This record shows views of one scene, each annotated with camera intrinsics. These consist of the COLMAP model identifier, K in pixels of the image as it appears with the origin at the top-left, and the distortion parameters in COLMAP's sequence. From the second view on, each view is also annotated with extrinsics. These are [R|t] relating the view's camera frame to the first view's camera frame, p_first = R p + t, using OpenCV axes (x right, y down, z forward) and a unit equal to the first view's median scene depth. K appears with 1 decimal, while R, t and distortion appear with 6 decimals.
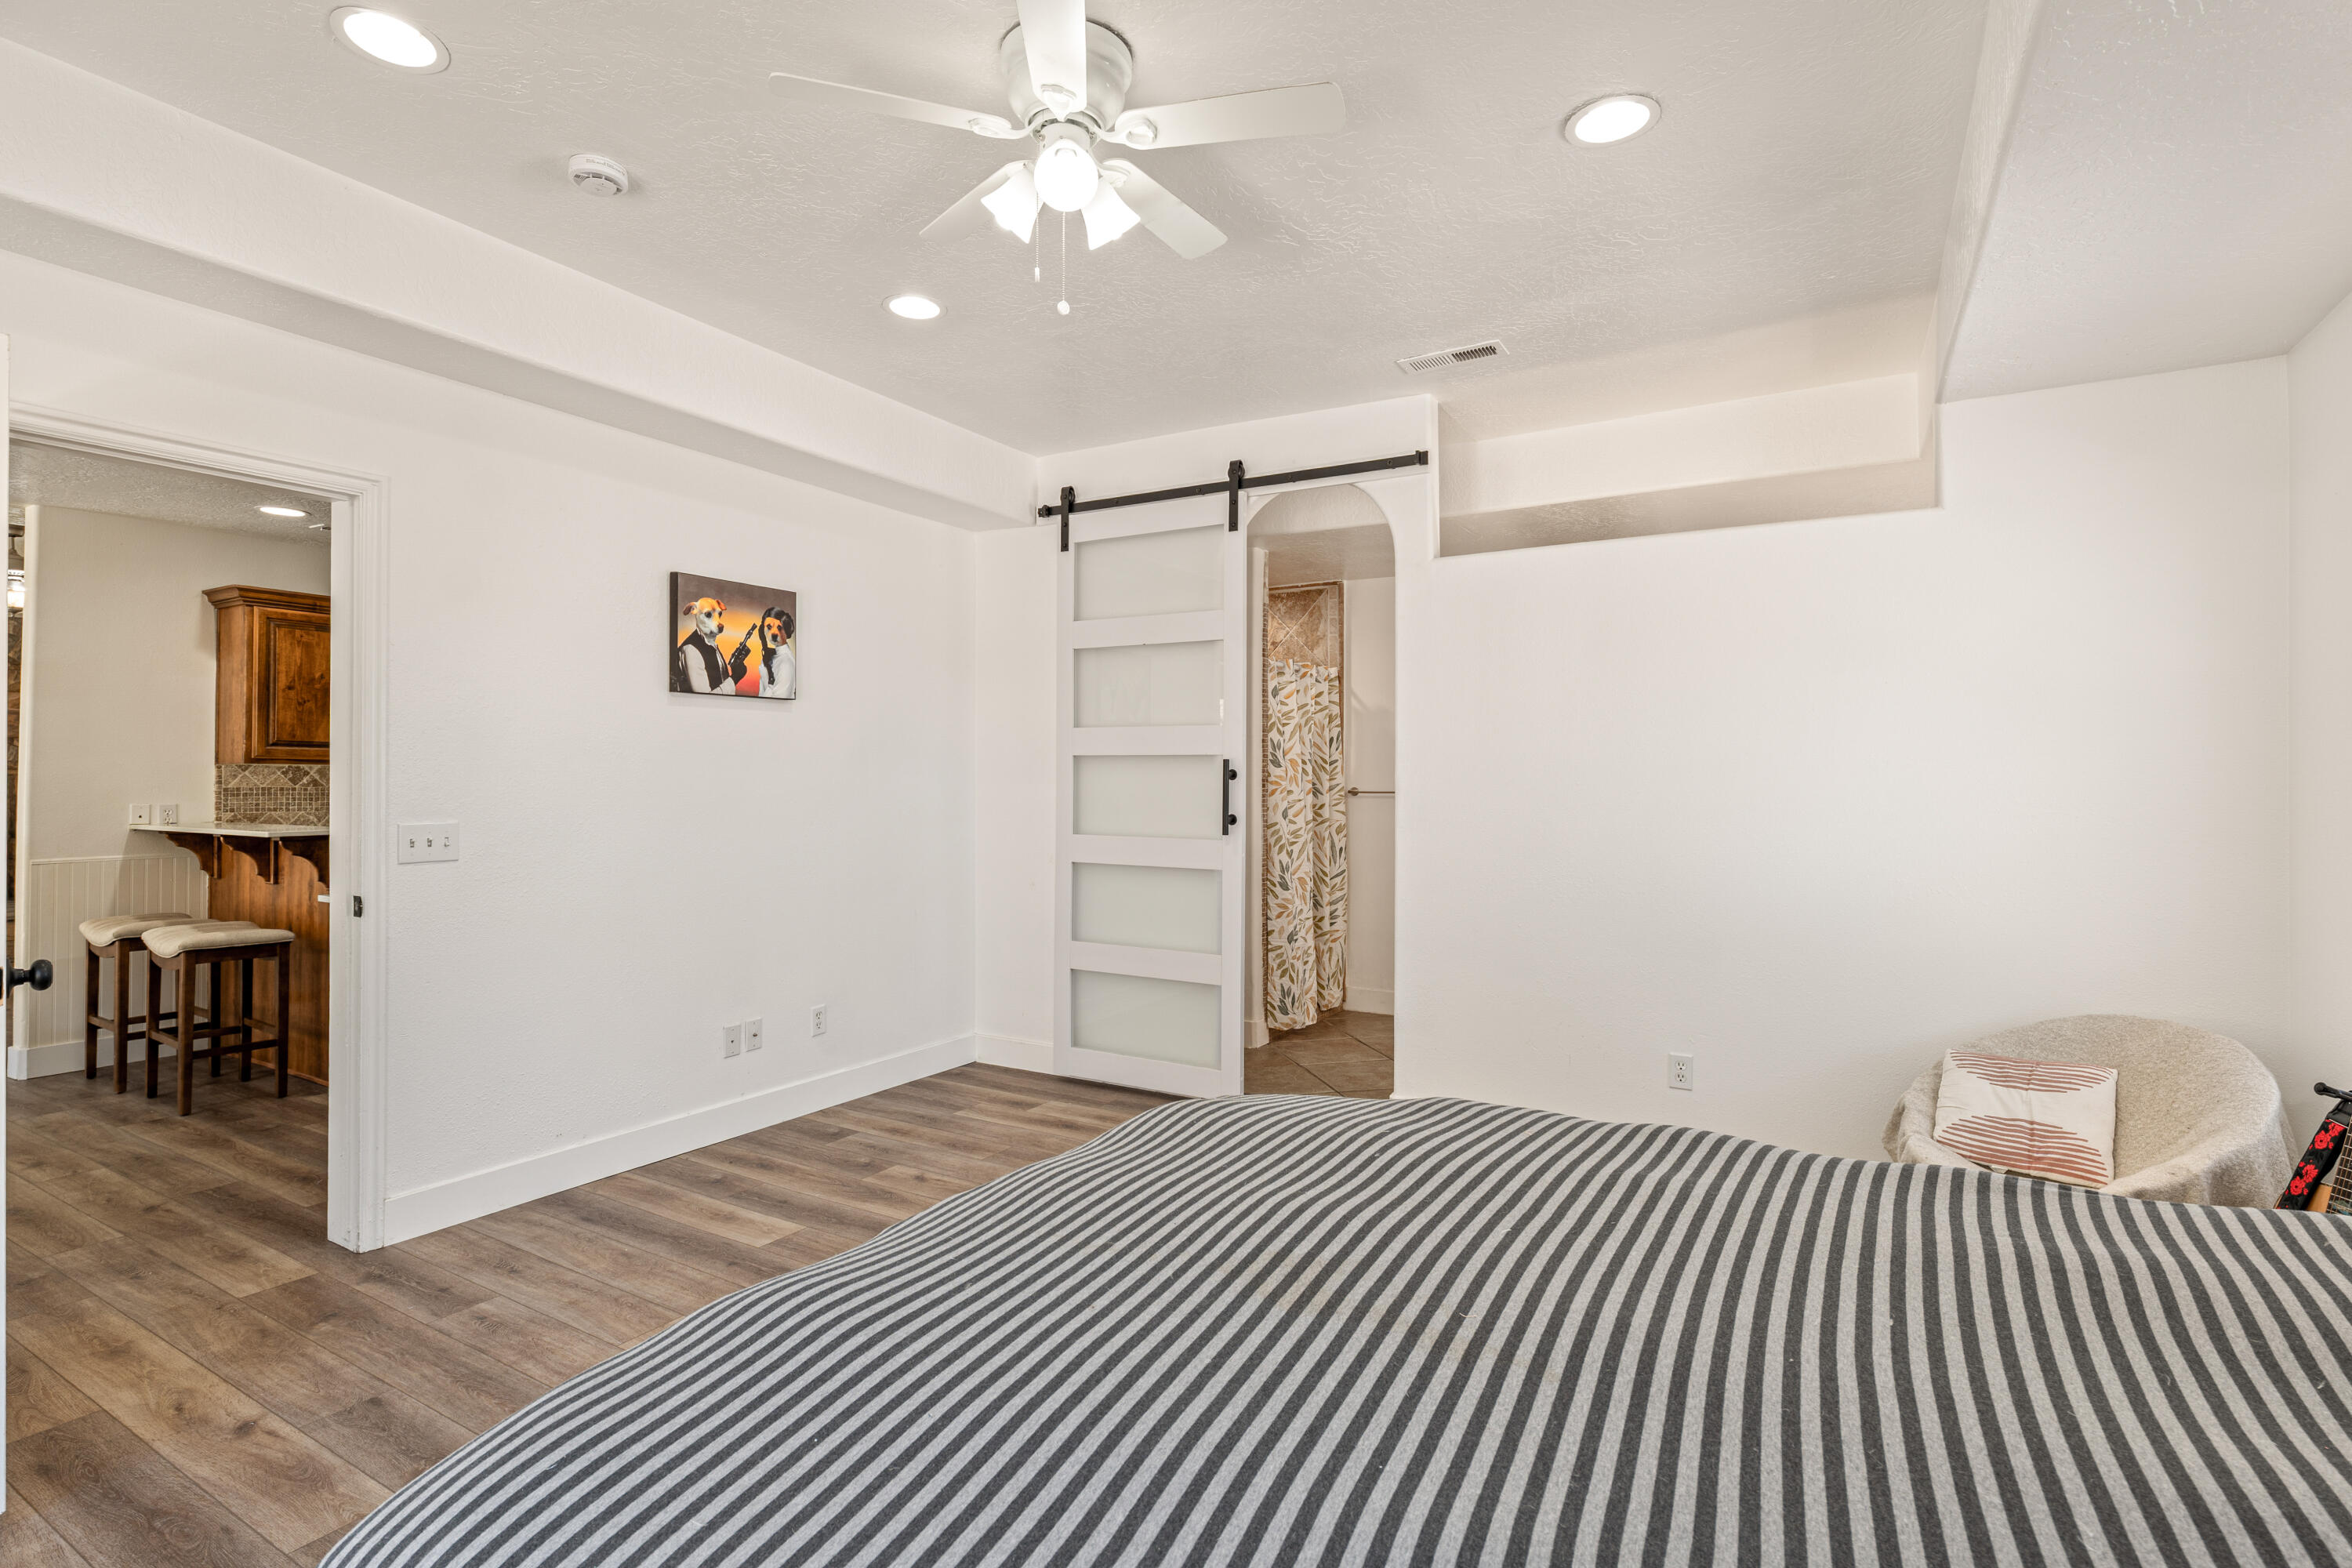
lens RADIAL K [[1145.4, 0, 1176.4], [0, 1145.4, 777.7], [0, 0, 1]] dist [0.002527, 0.000111]
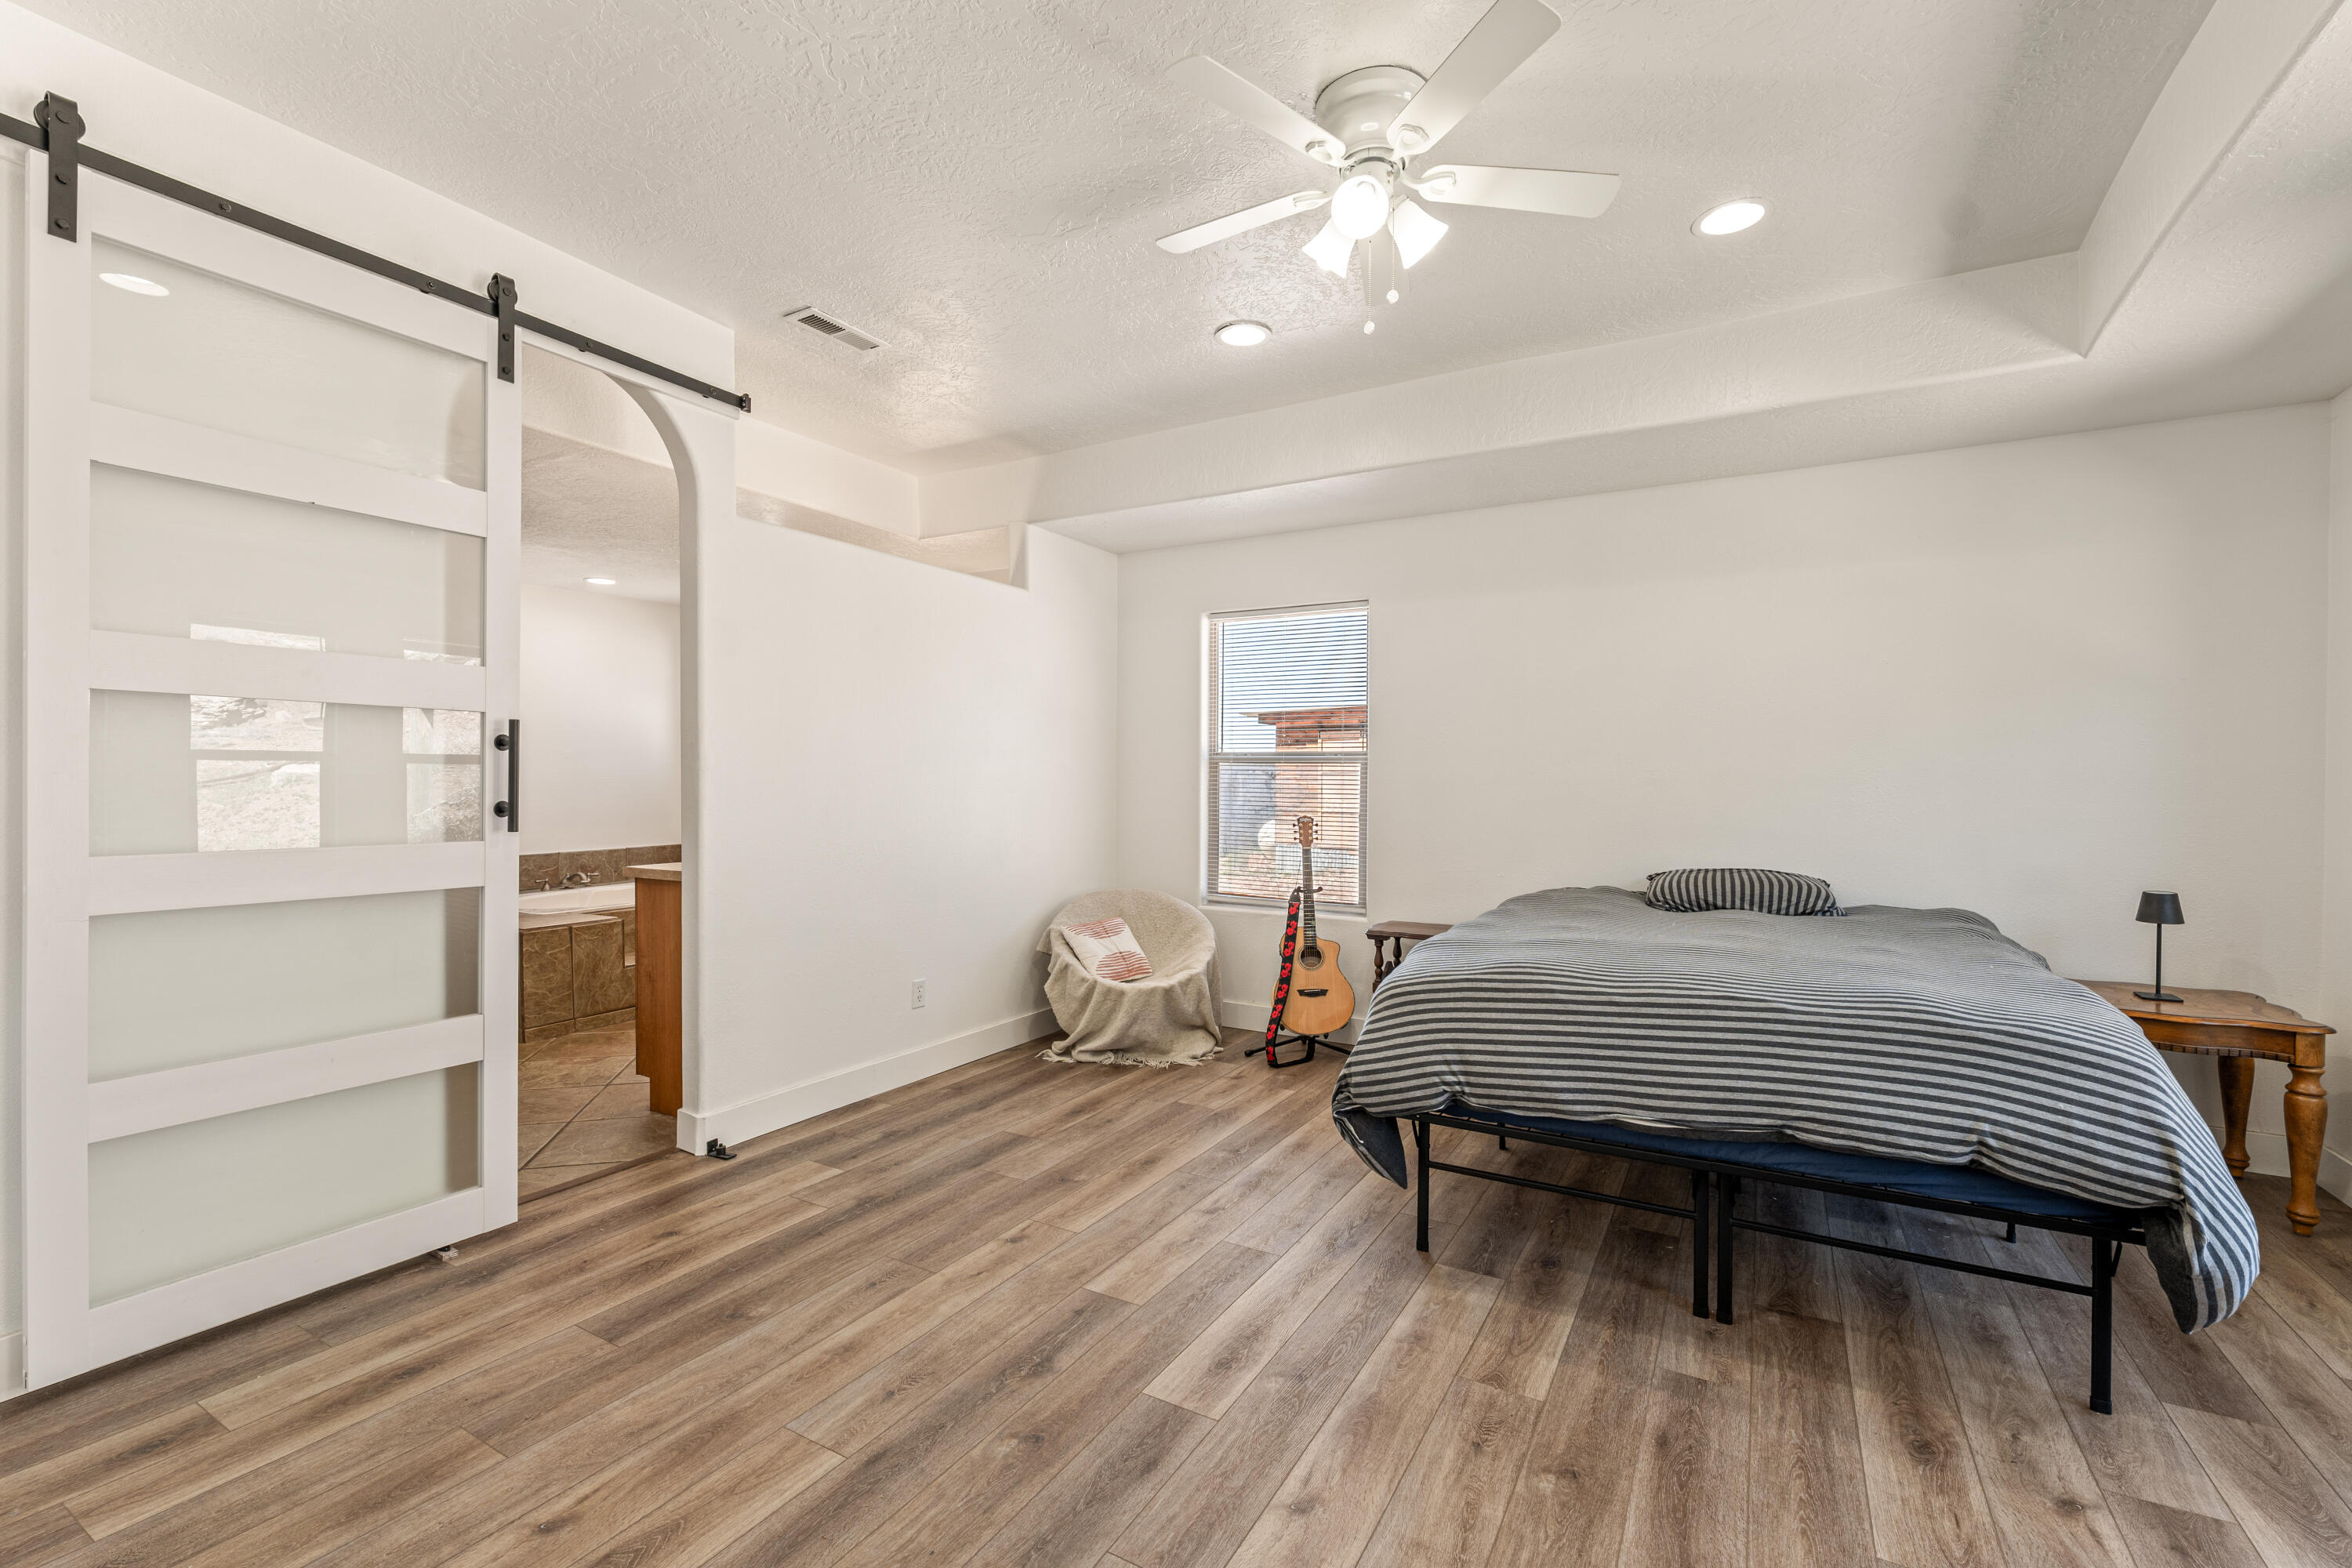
lens RADIAL K [[1022.7, 0, 1176.4], [0, 1022.7, 784.5], [0, 0, 1]] dist [-0.003113, -0.000608]
pose [[-0.025484, -0.005260, 0.999661, -0.578995], [-0.004706, 0.999976, 0.005141, 0.018790], [-0.999664, -0.004574, -0.025508, 0.635301]]
